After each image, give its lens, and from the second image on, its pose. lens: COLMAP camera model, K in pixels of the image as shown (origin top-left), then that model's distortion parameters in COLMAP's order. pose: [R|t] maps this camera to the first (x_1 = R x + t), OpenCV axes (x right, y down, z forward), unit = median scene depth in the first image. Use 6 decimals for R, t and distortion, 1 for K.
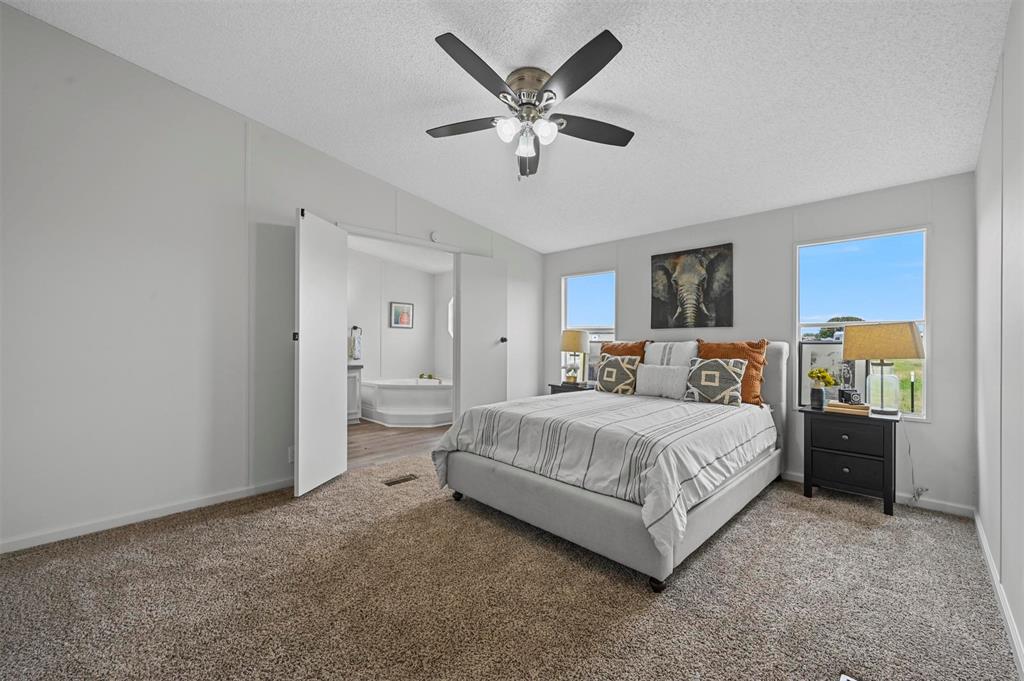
lens RADIAL K [[407.3, 0, 508.1], [0, 407.3, 338.3], [0, 0, 1]] dist [0.000691, 0.000692]
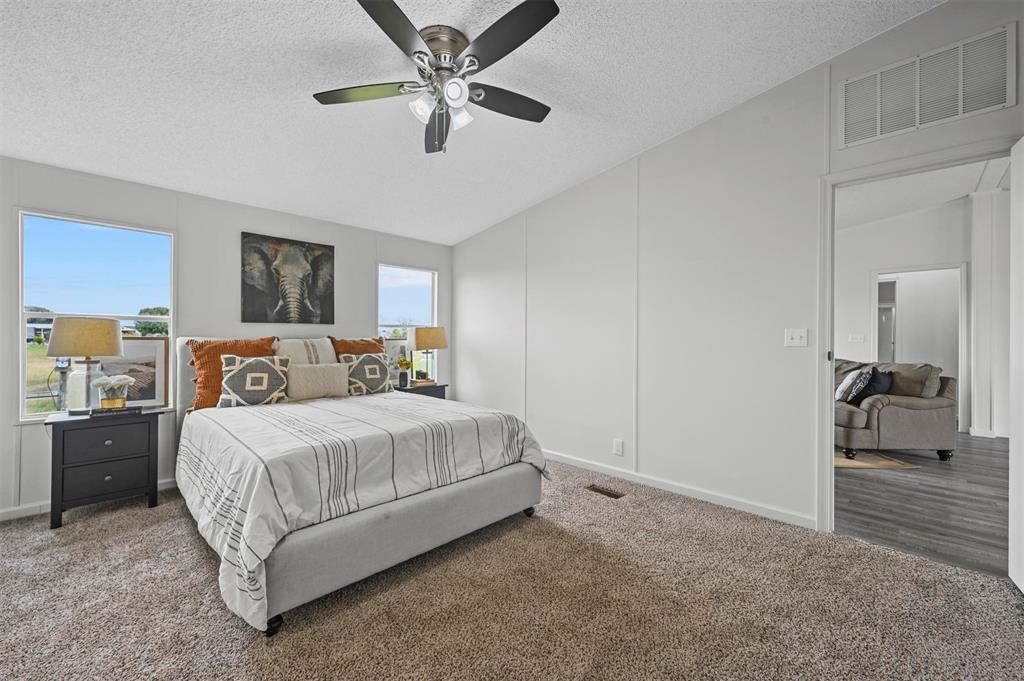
lens RADIAL K [[407.3, 0, 508.1], [0, 407.3, 338.3], [0, 0, 1]] dist [0.000691, 0.000692]
pose [[-0.001242, -0.000590, 0.999999, -0.509750], [-0.009024, 0.999959, 0.000579, 0.003415], [-0.999959, -0.009023, -0.001247, 0.529622]]
